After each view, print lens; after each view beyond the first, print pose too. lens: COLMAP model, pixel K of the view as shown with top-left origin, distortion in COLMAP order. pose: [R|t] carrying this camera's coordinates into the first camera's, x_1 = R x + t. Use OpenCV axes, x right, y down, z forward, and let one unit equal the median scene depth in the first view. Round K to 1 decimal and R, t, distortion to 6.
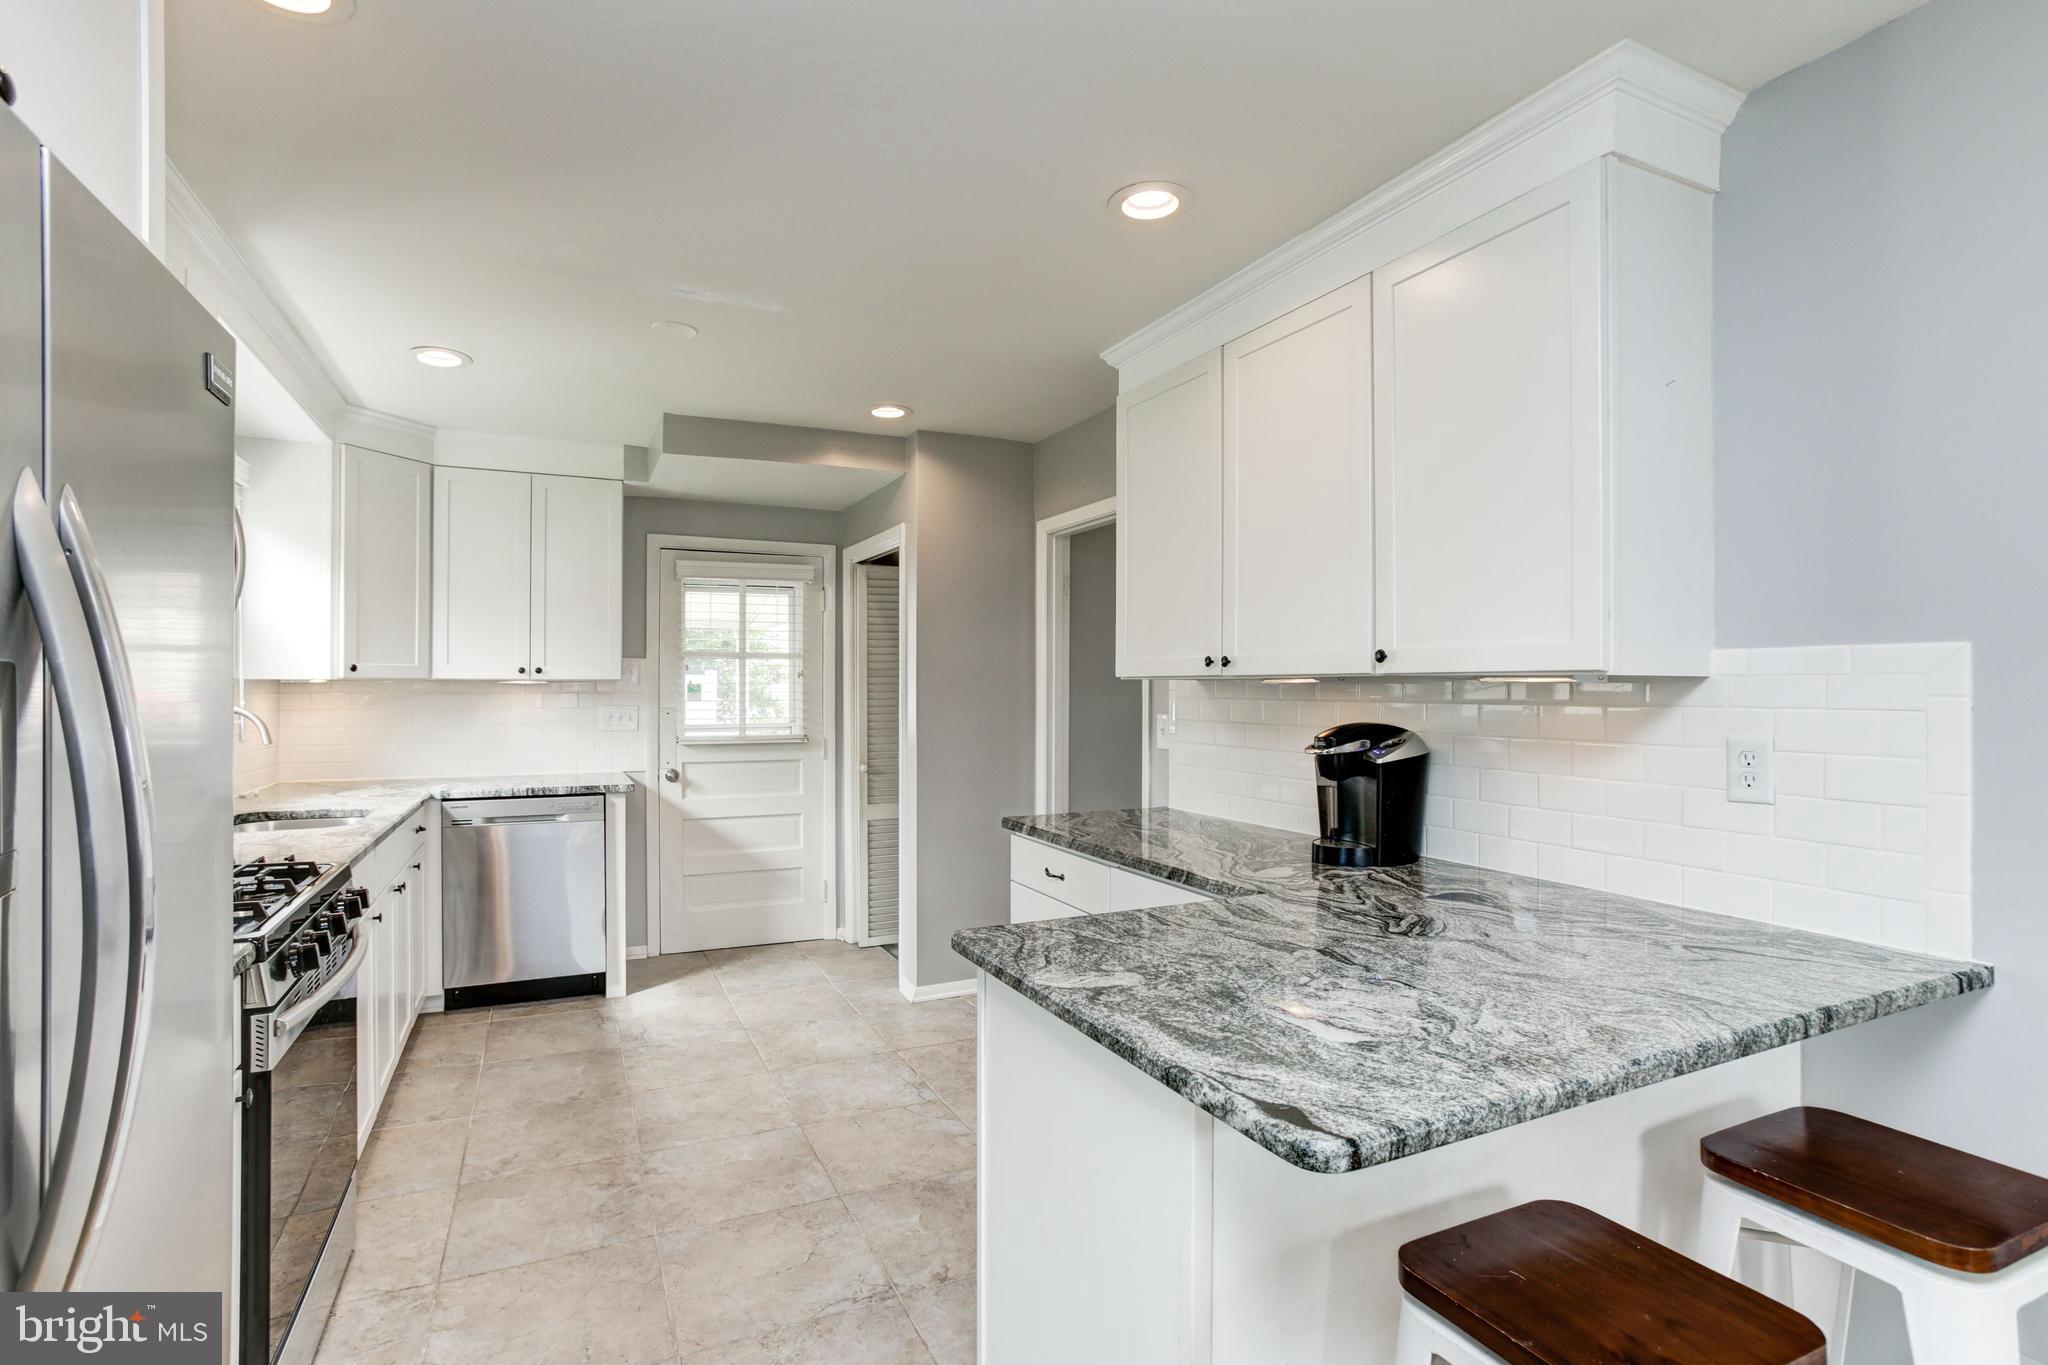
lens RADIAL K [[987.2, 0, 985.6], [0, 987.2, 693.9], [0, 0, 1]] dist [-0.006110, -0.000365]
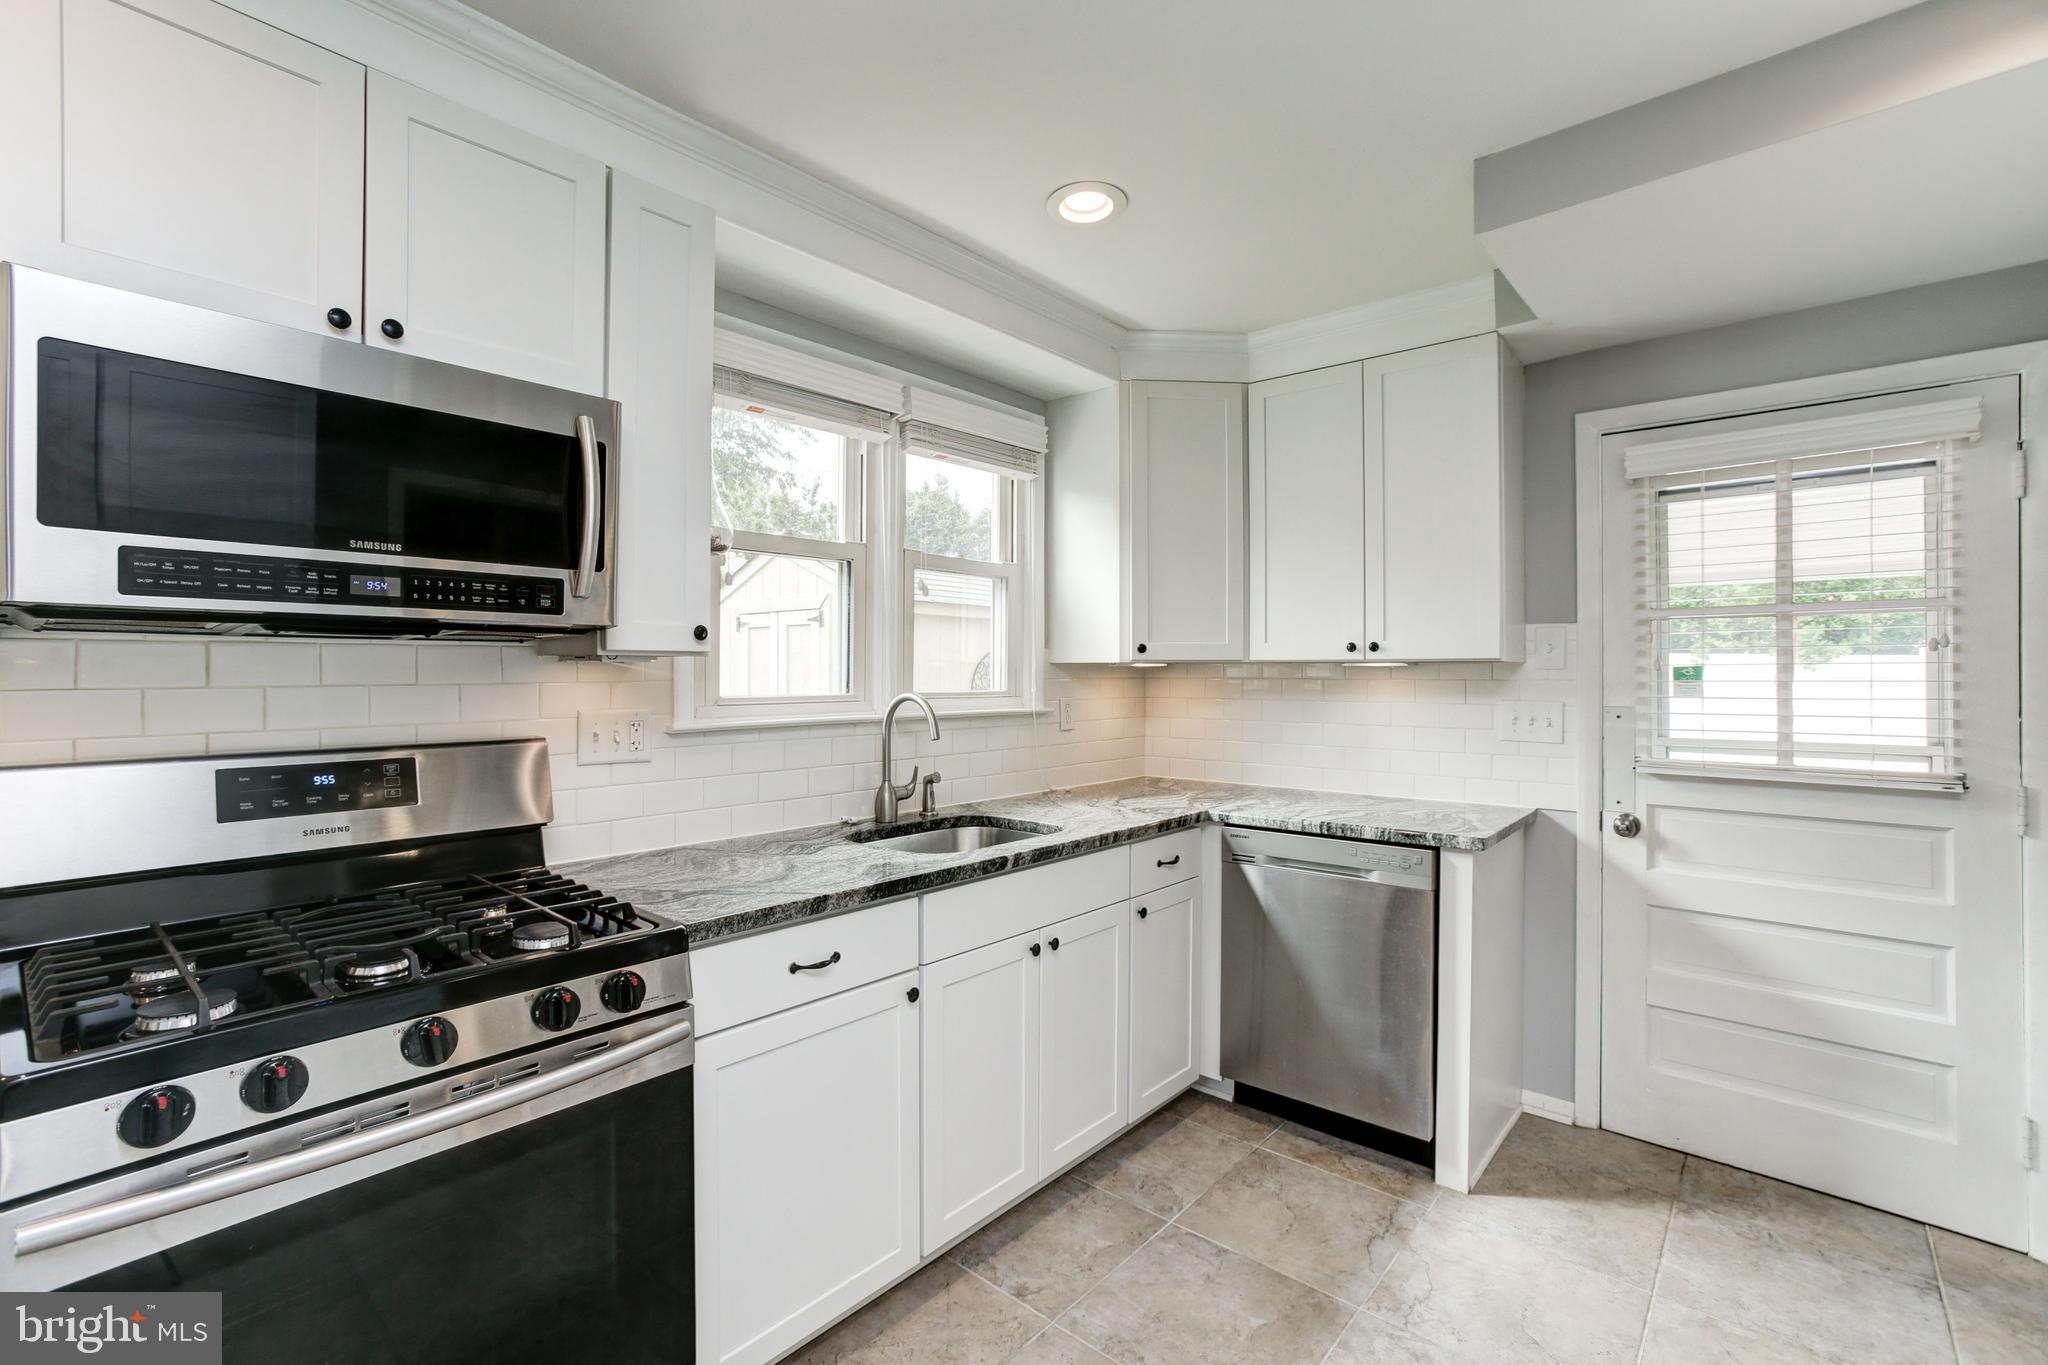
lens RADIAL K [[928.0, 0, 1018.5], [0, 928.0, 669.2], [0, 0, 1]] dist [-0.041216, 0.019609]
pose [[0.418662, -0.003538, -0.908135, 0.018909], [-0.006192, 0.999958, -0.006750, -0.002763], [0.908121, 0.008449, 0.418622, 0.525776]]
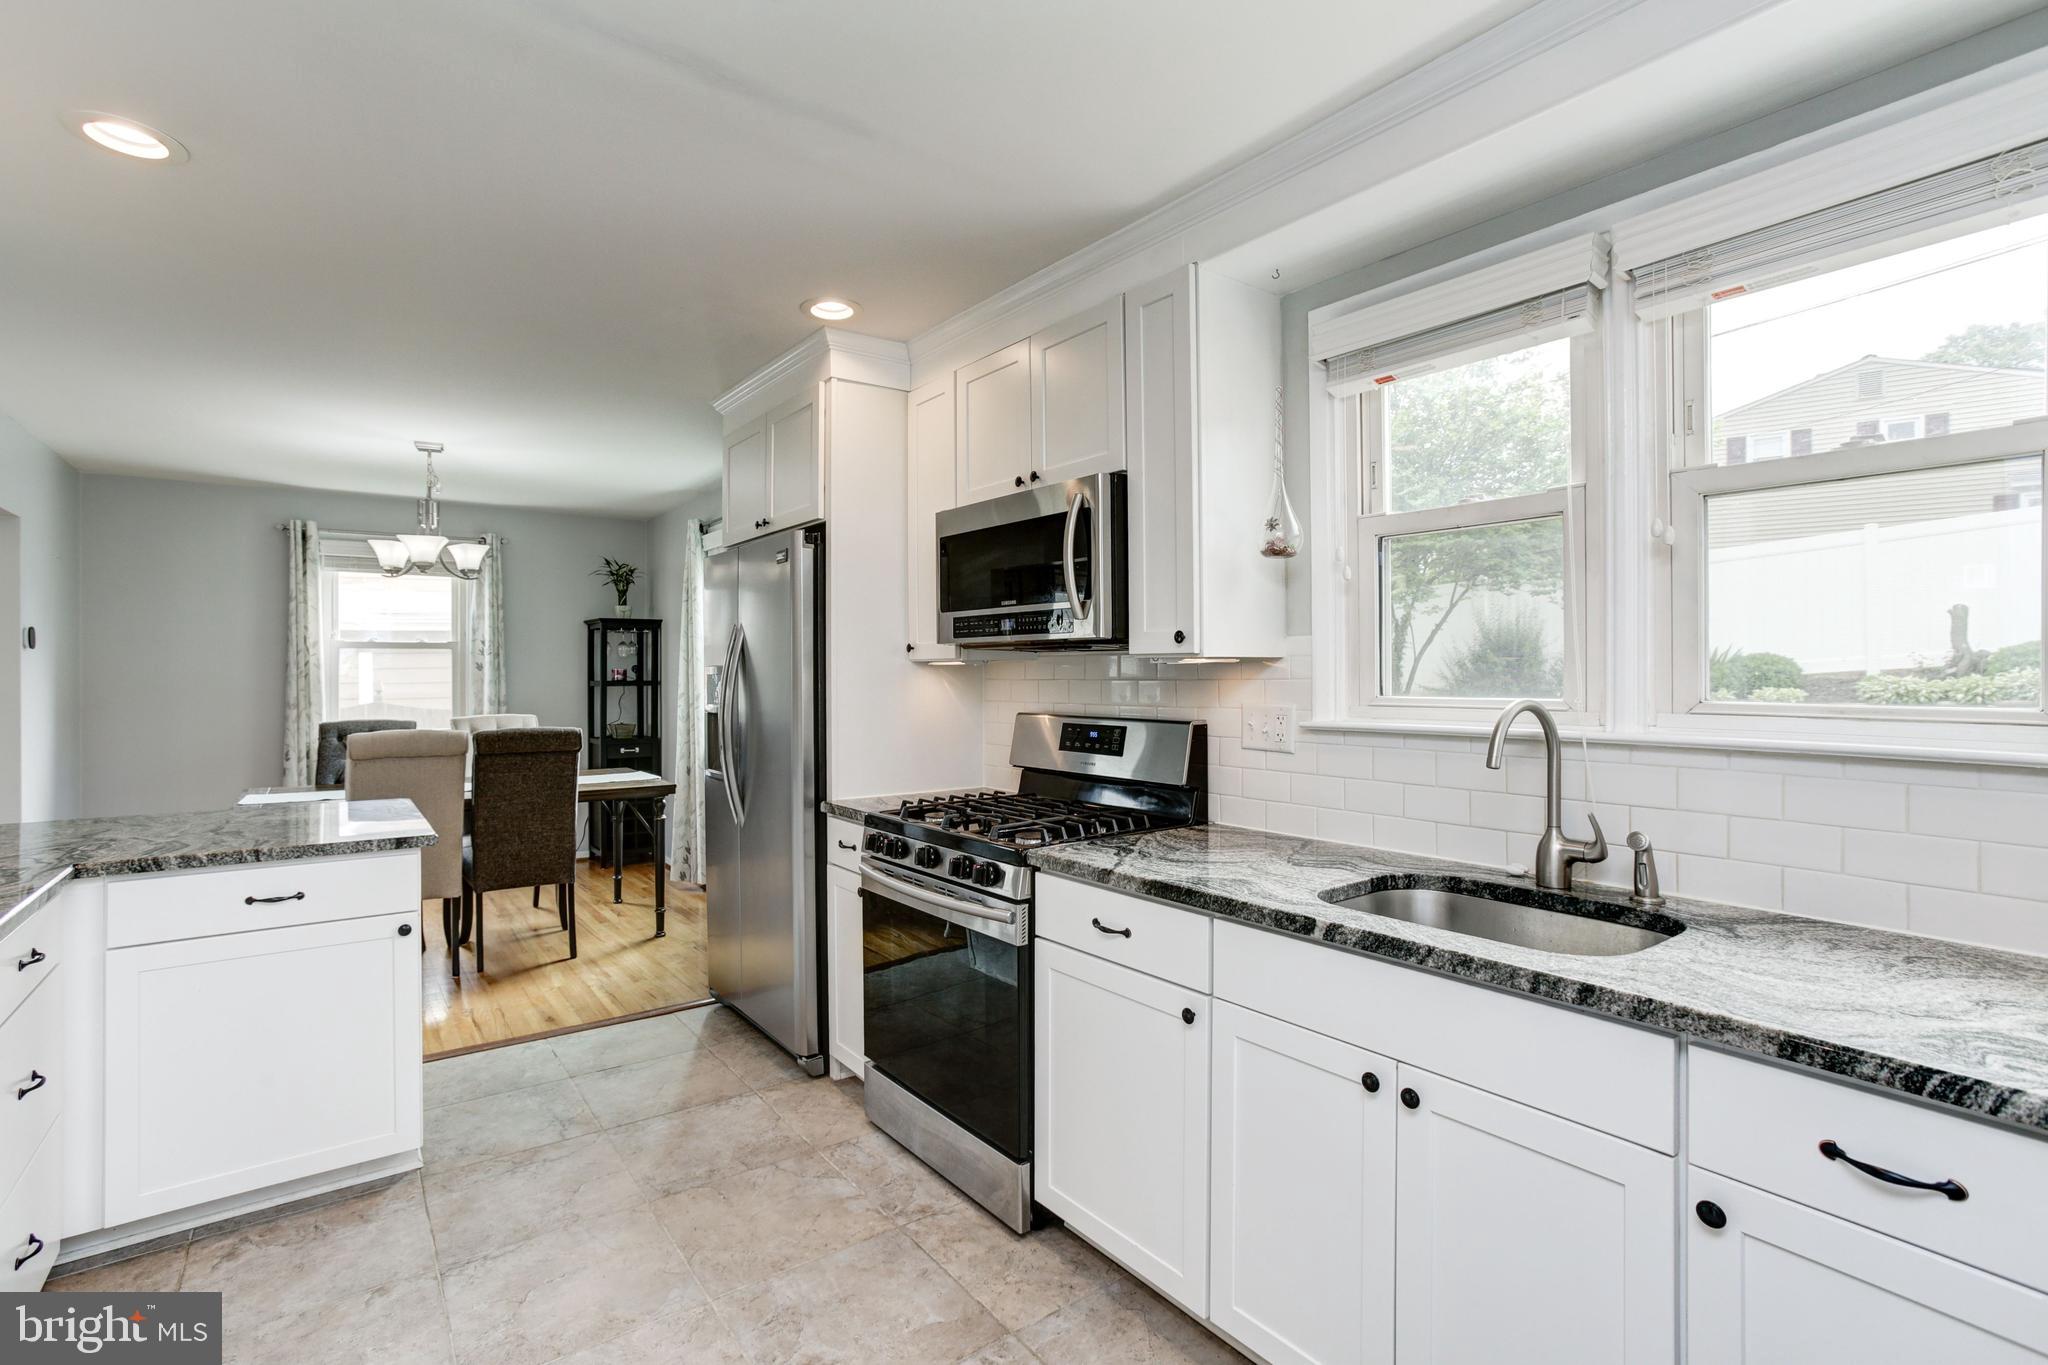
lens RADIAL K [[928.0, 0, 999.0], [0, 928.0, 679.3], [0, 0, 1]] dist [-0.041216, 0.019609]
pose [[-0.976850, 0.001510, -0.213918, -0.234496], [-0.000718, 0.999946, 0.010341, -0.003619], [0.213922, 0.010255, -0.976797, 1.047752]]
